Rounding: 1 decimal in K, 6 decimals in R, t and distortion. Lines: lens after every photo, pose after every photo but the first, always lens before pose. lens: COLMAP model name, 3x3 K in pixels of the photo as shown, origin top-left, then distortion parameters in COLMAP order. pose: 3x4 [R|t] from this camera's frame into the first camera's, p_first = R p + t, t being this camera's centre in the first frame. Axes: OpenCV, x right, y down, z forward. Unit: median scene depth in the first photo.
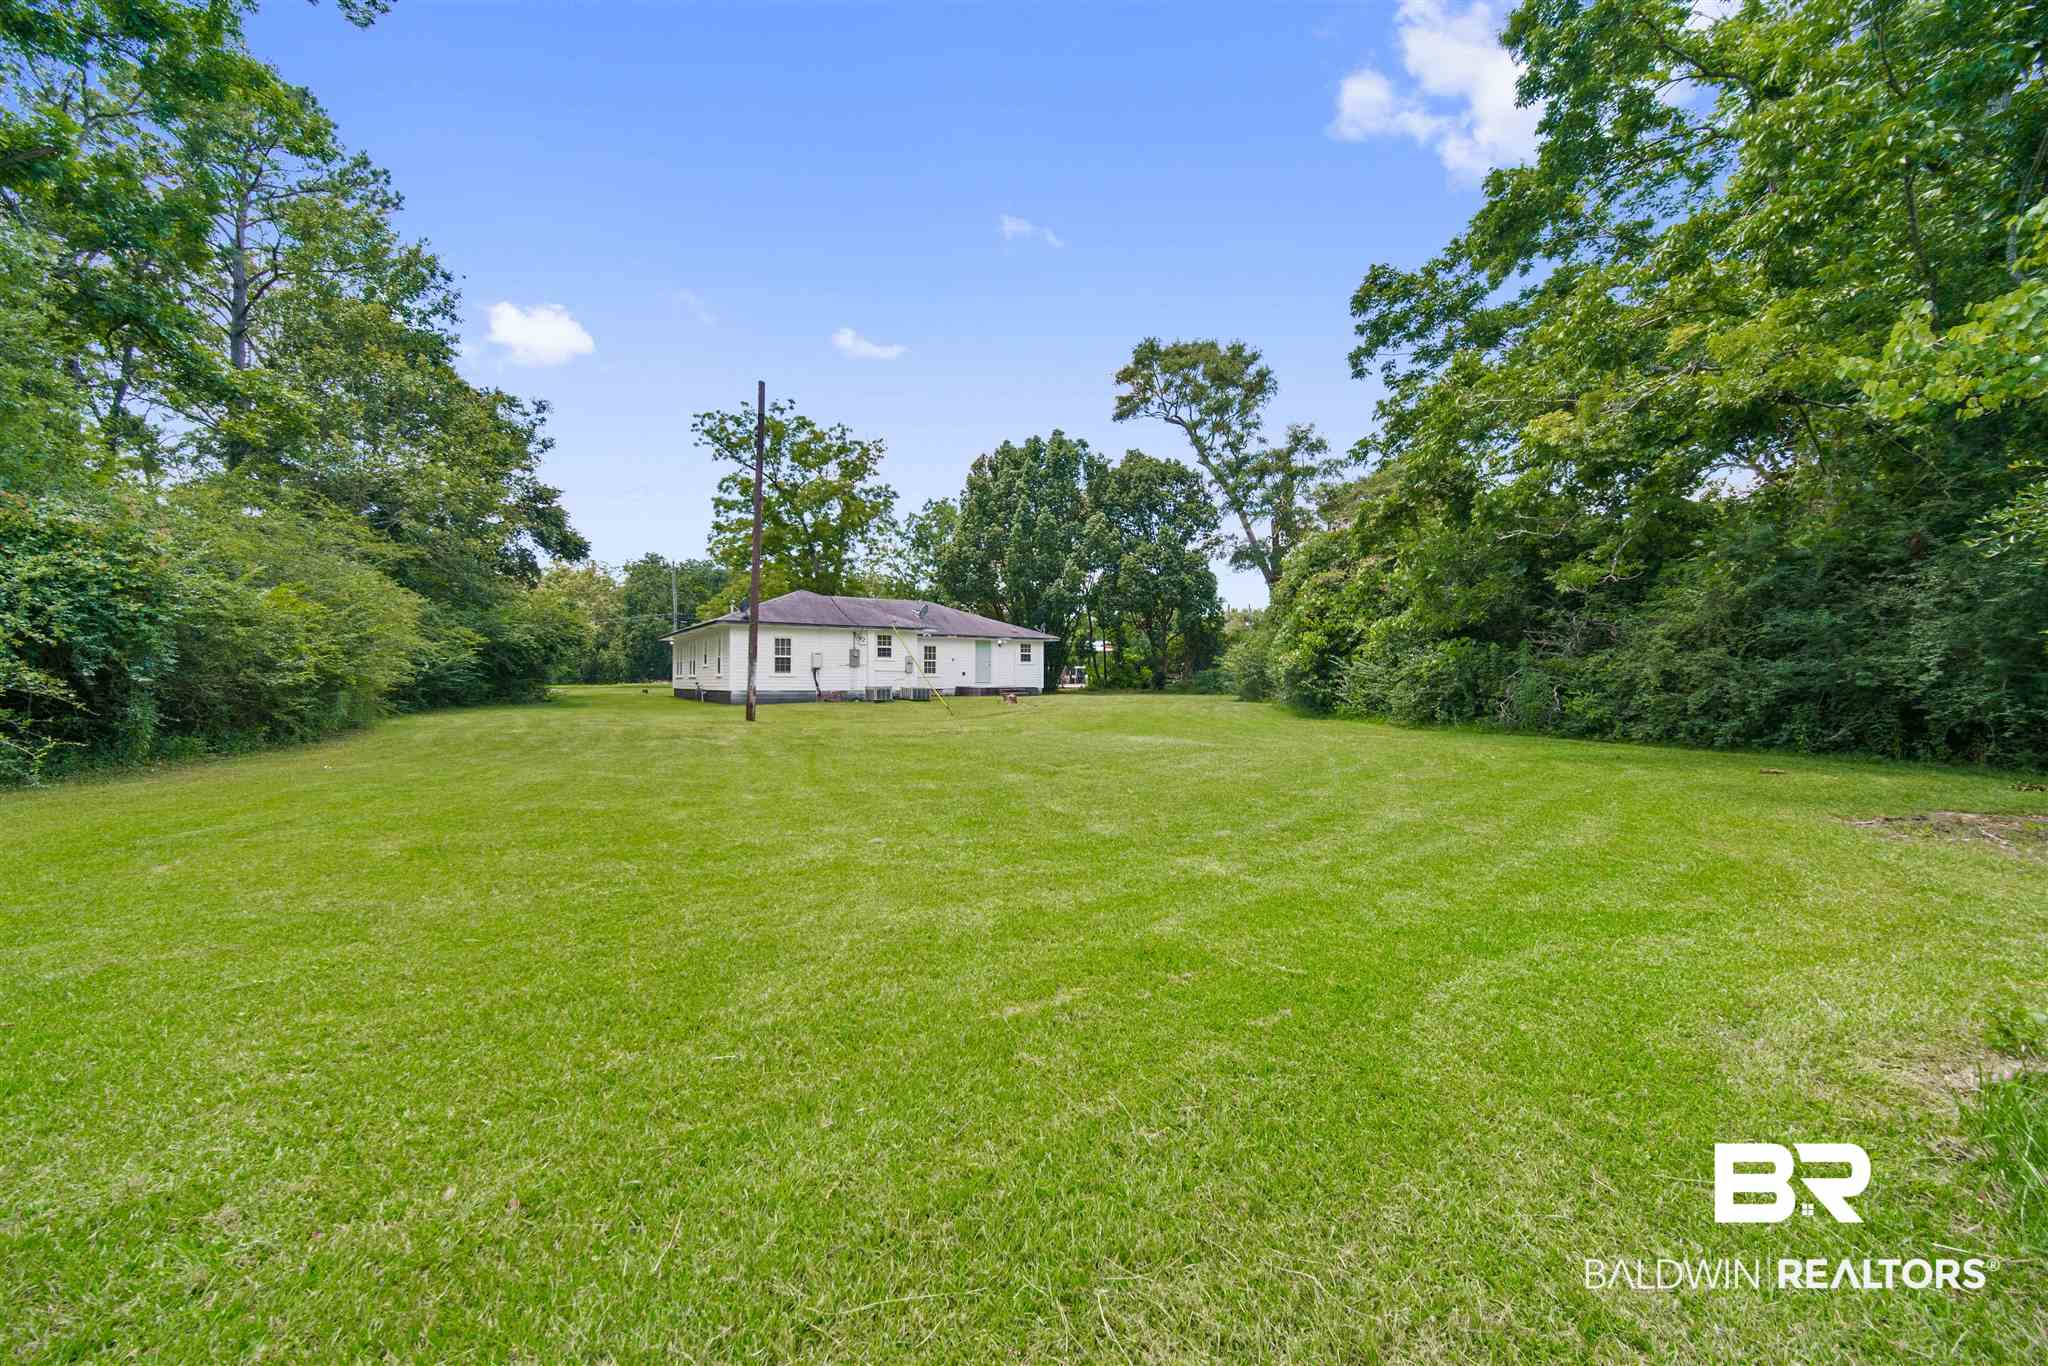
lens RADIAL K [[813.8, 0, 1019.9], [0, 813.8, 684.8], [0, 0, 1]] dist [0.013706, 0.000252]
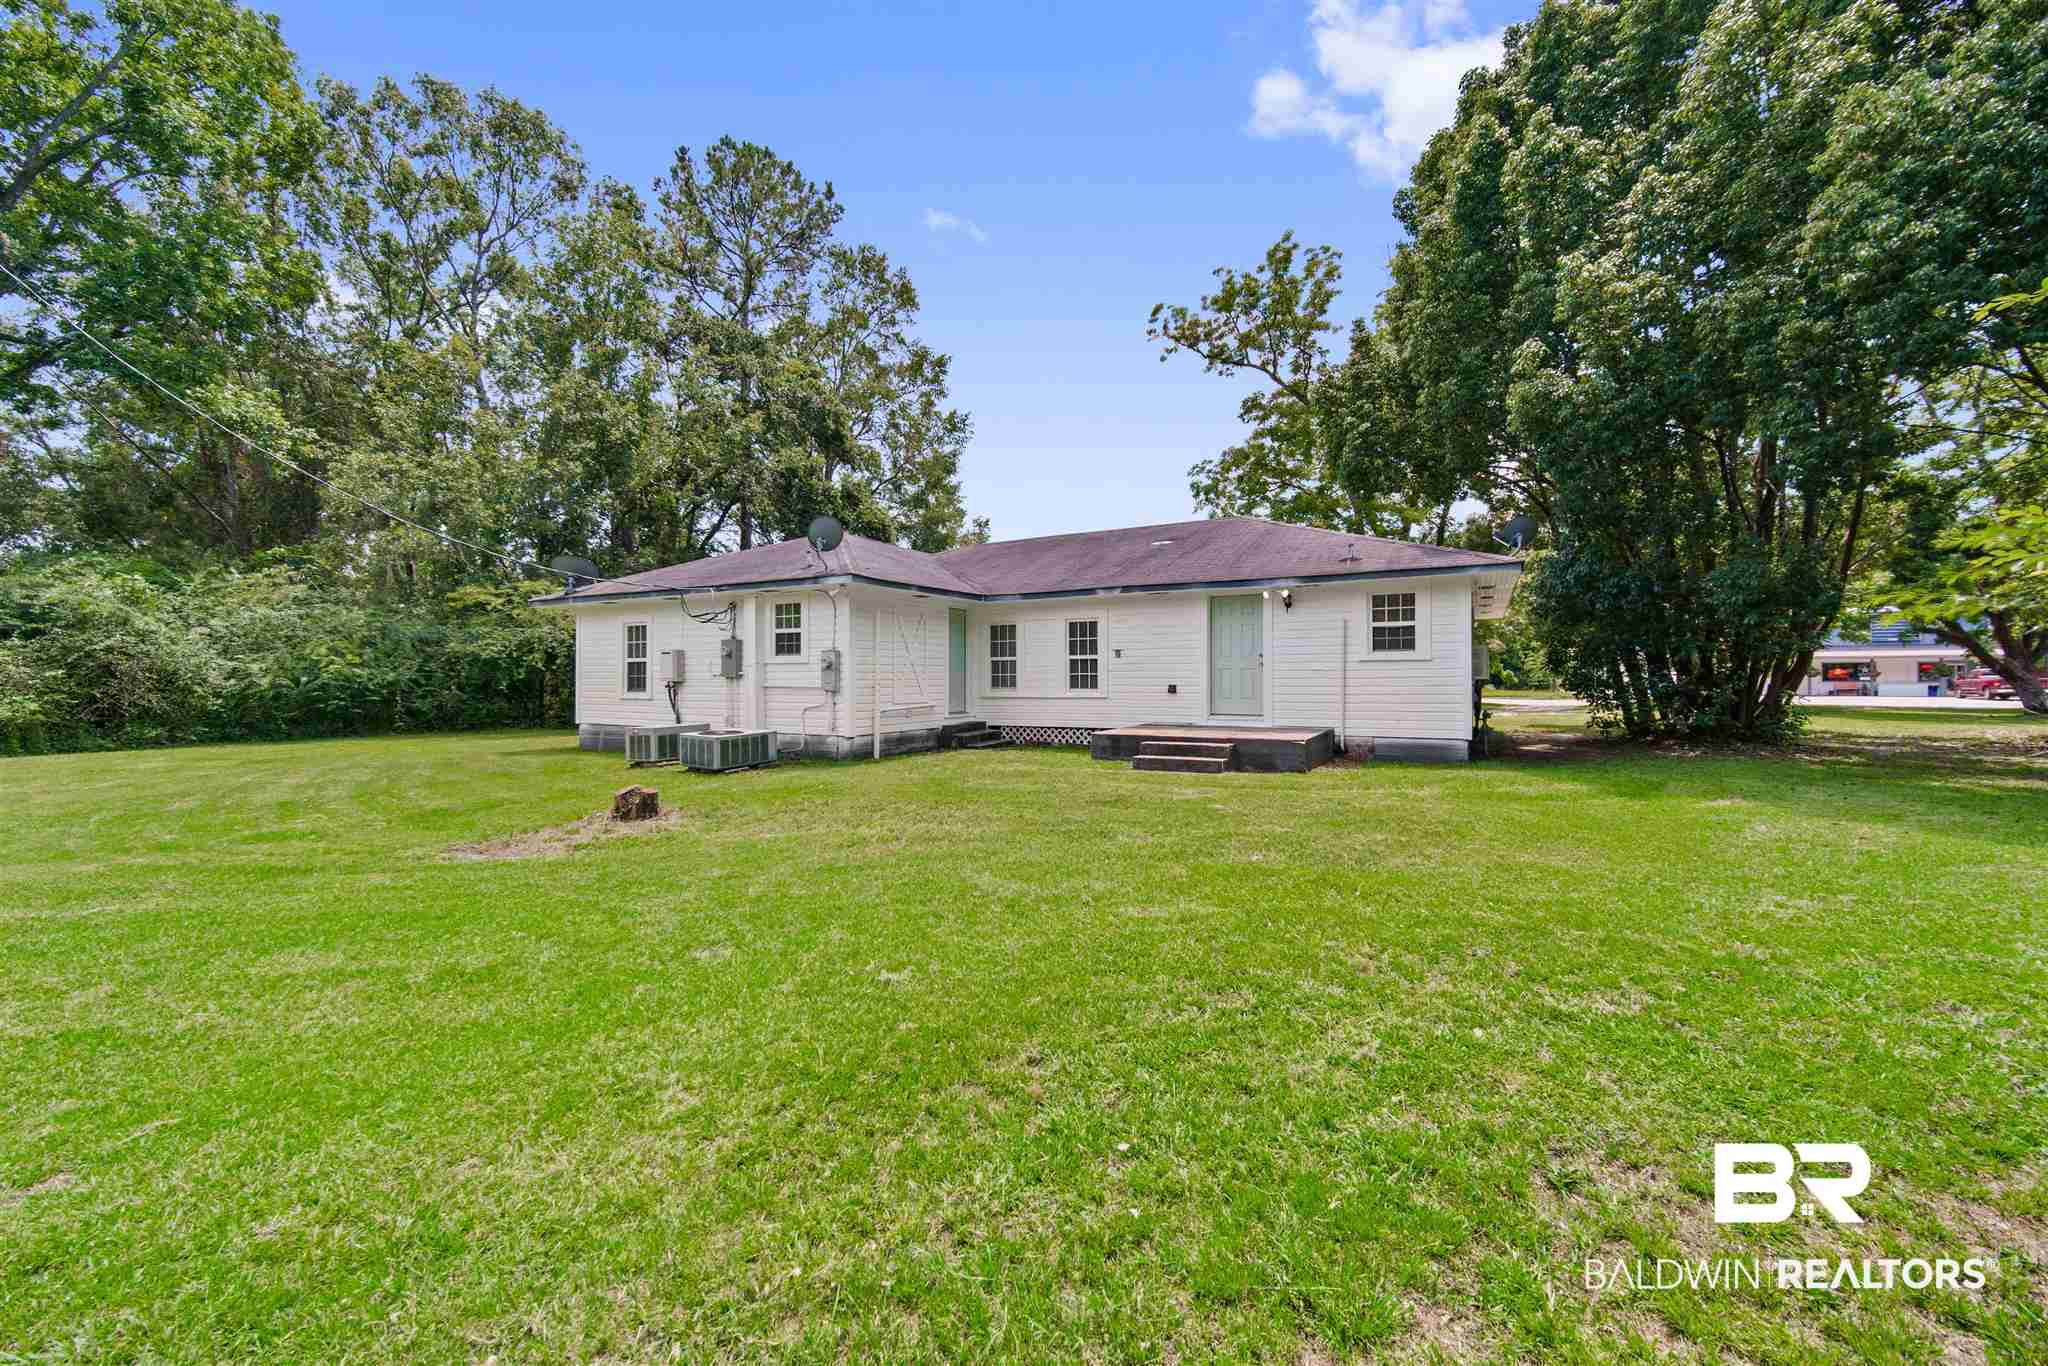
lens RADIAL K [[836.0, 0, 1022.0], [0, 836.0, 674.5], [0, 0, 1]] dist [0.000796, 0.000065]
pose [[0.485115, -0.007336, -0.874419, 0.221719], [-0.002486, 0.999949, -0.009768, -0.016751], [0.874447, 0.006912, 0.485072, 0.742451]]
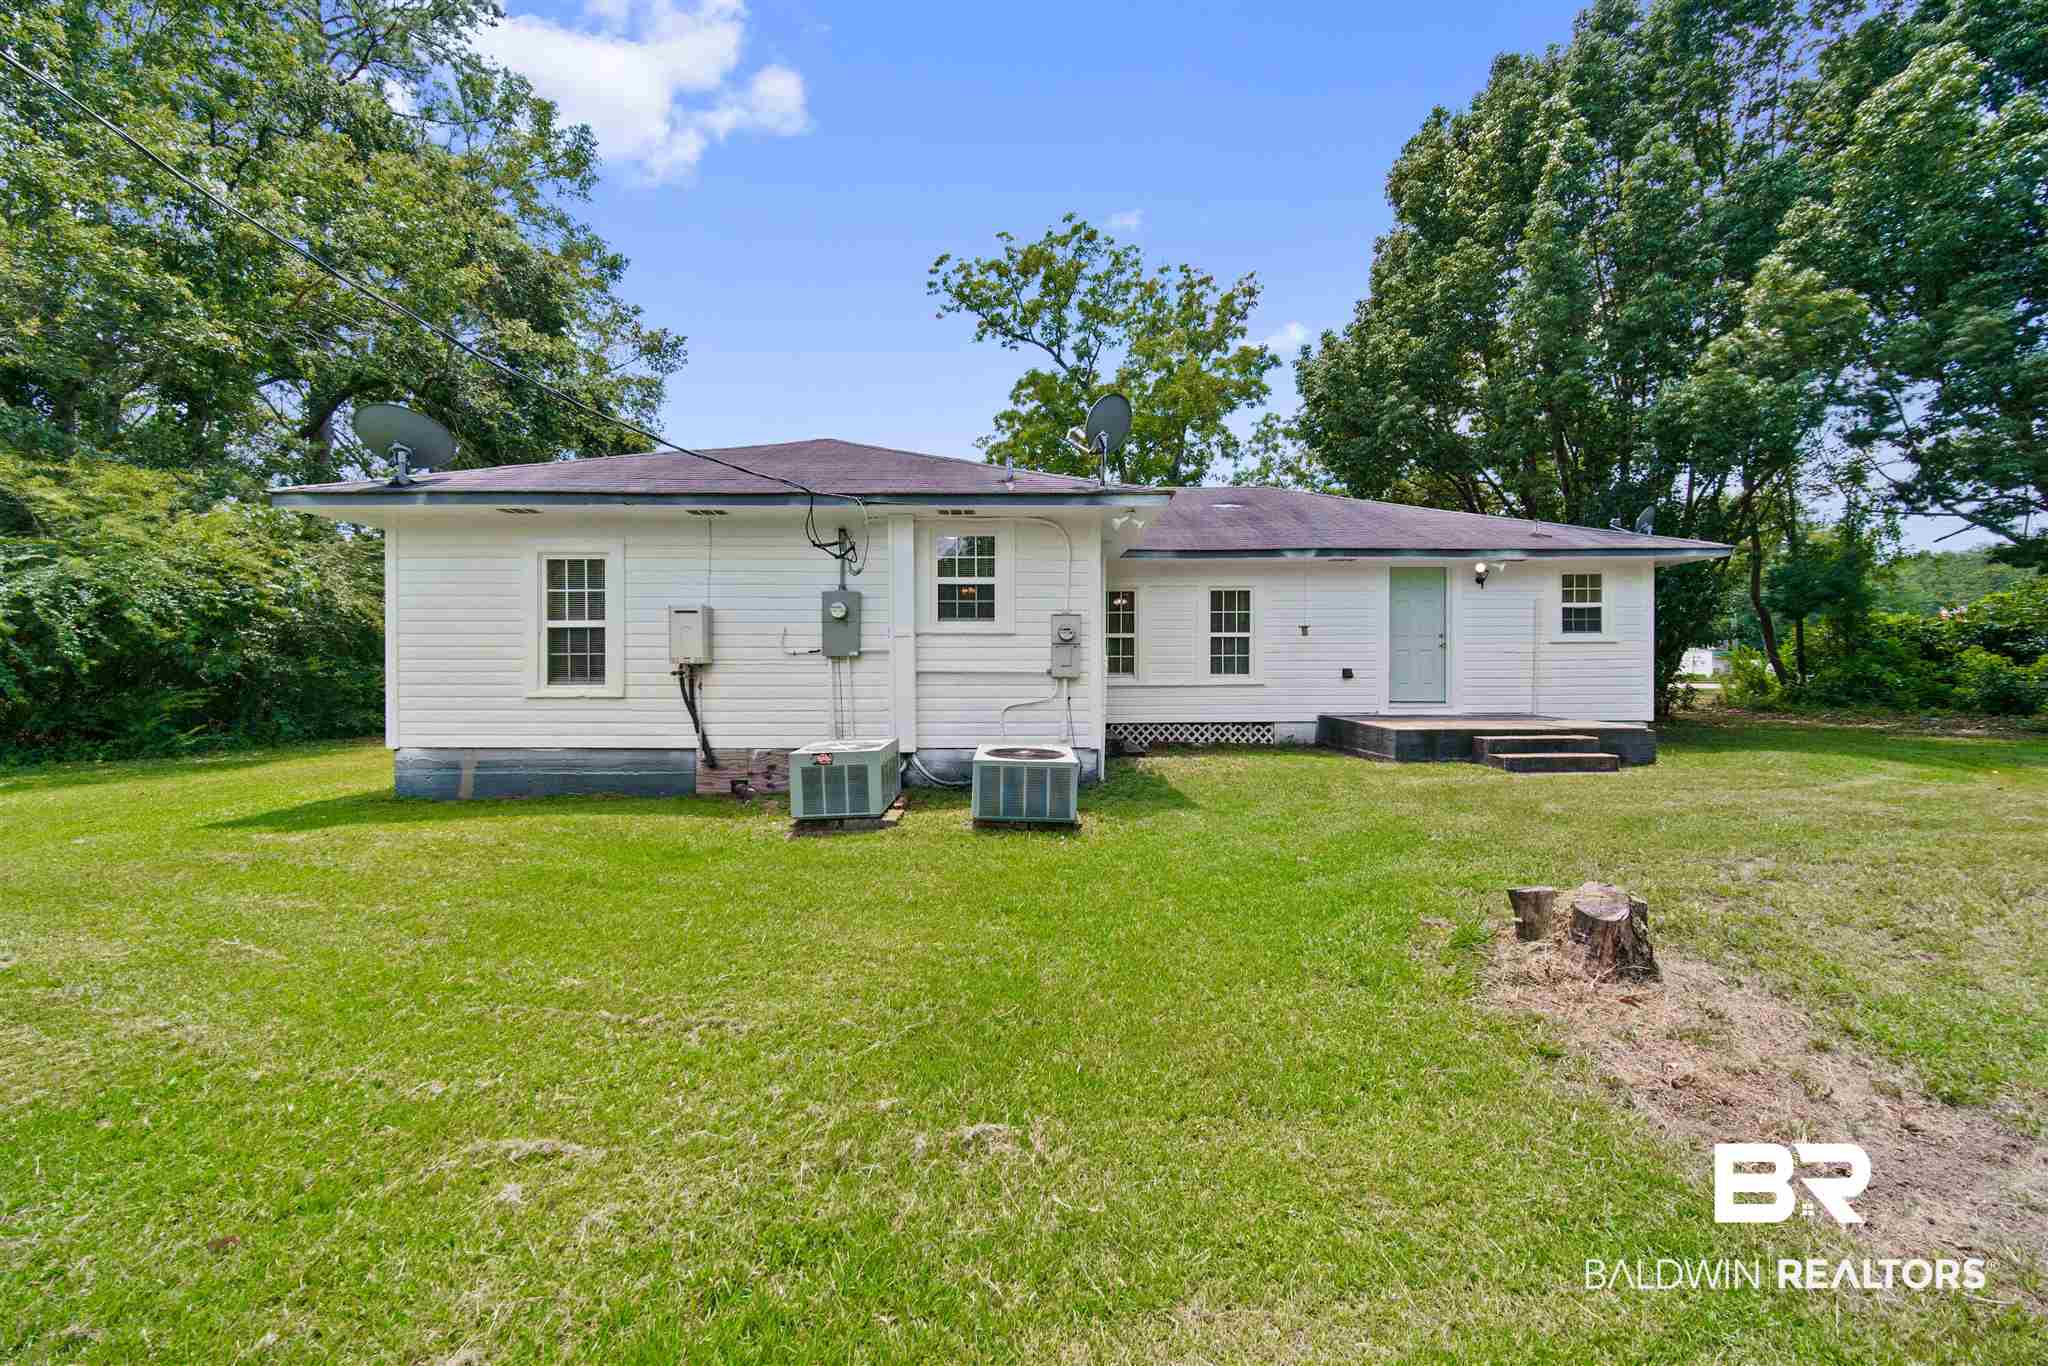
lens RADIAL K [[813.8, 0, 1019.9], [0, 813.8, 684.8], [0, 0, 1]] dist [0.013706, 0.000252]
pose [[0.861058, 0.006213, -0.508468, -0.017565], [0.001152, 0.999899, 0.014170, -0.014362], [0.508505, -0.012787, 0.860964, 0.651254]]
